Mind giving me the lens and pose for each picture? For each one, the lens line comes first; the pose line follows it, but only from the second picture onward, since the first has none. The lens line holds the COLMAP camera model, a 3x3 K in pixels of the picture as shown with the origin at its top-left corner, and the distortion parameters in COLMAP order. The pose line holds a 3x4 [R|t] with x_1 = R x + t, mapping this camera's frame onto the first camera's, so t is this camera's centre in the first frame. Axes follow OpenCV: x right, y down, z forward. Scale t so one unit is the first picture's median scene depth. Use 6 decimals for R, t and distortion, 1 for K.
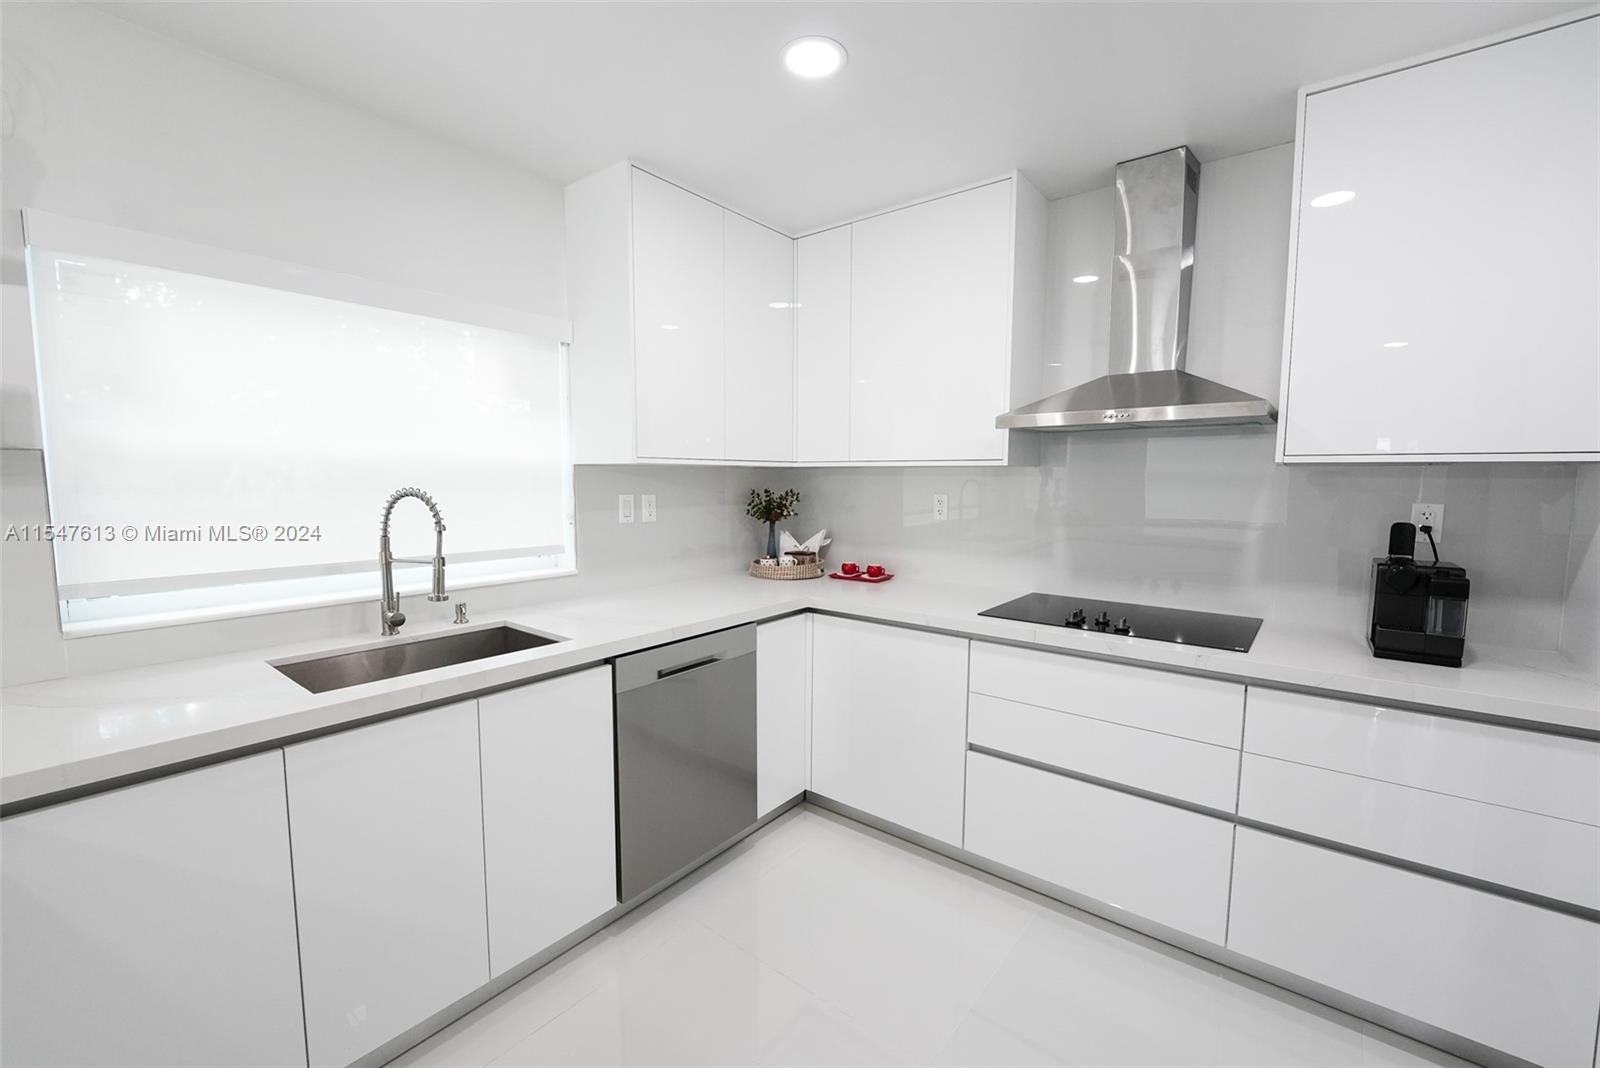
lens RADIAL K [[655.2, 0, 798.2], [0, 655.2, 535.3], [0, 0, 1]] dist [-0.010258, -0.001155]
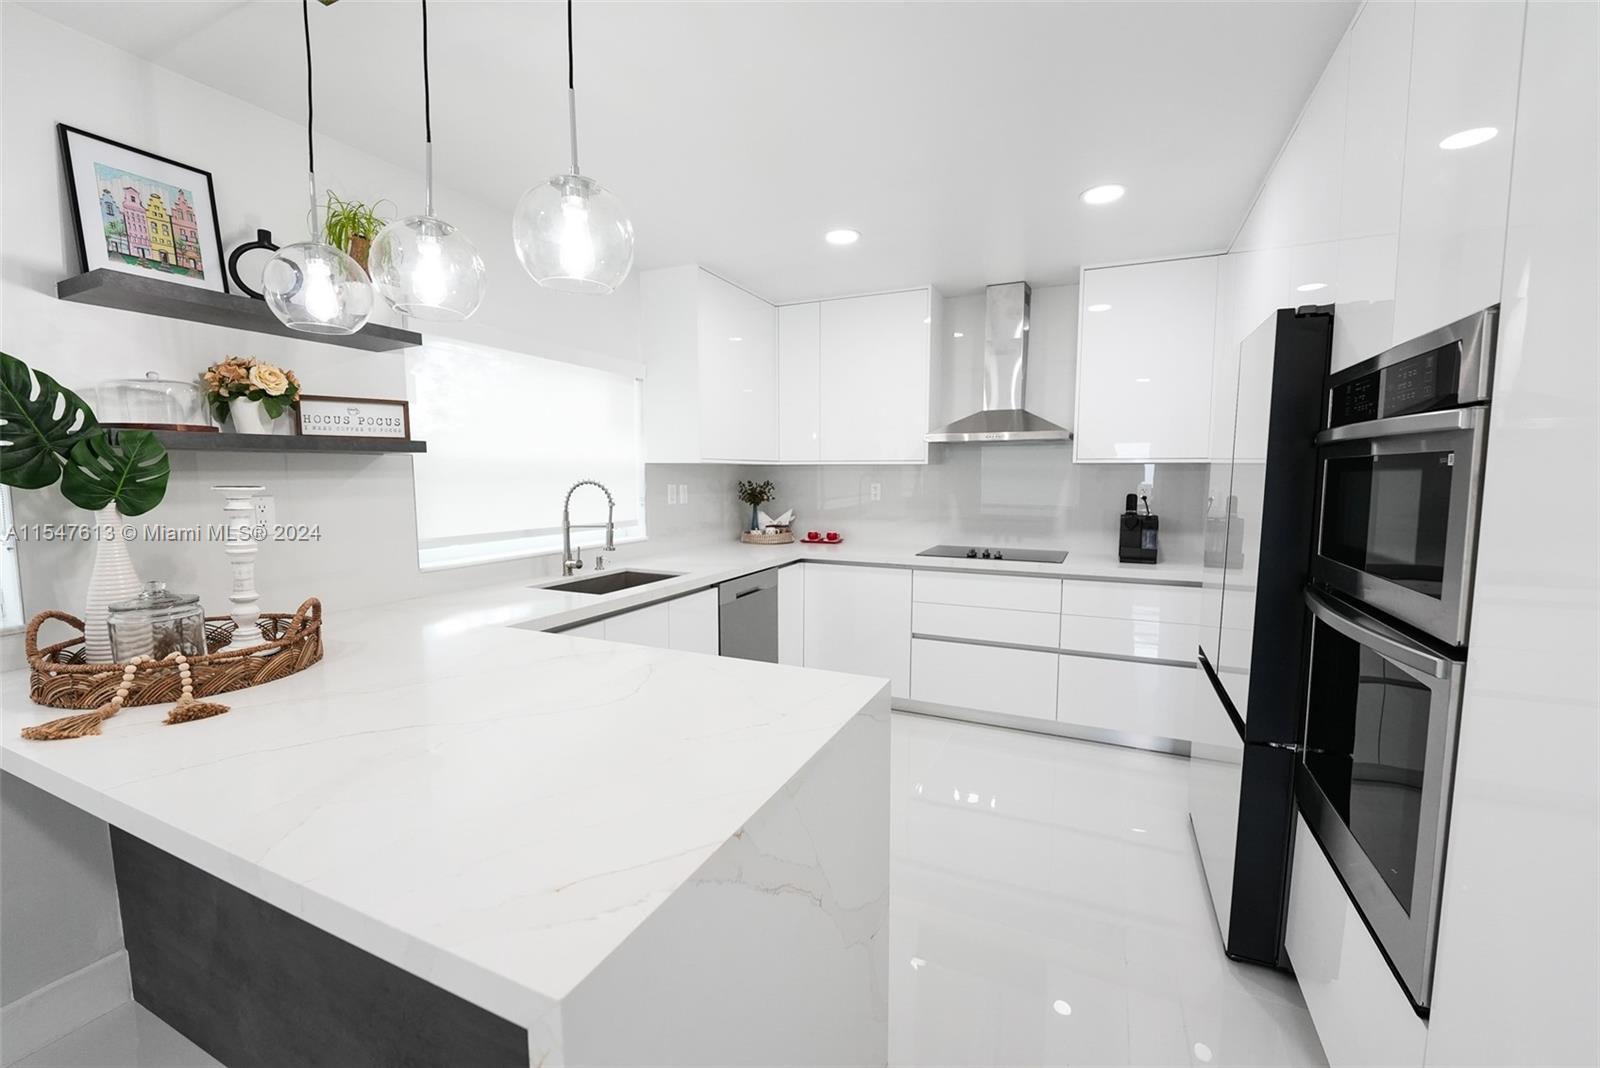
lens RADIAL K [[655.2, 0, 798.3], [0, 655.2, 532.6], [0, 0, 1]] dist [-0.010258, -0.001155]
pose [[0.972219, -0.025243, 0.232710, -0.400617], [0.024508, 0.999681, 0.006050, 0.048841], [-0.232789, -0.000179, 0.972527, -0.540760]]
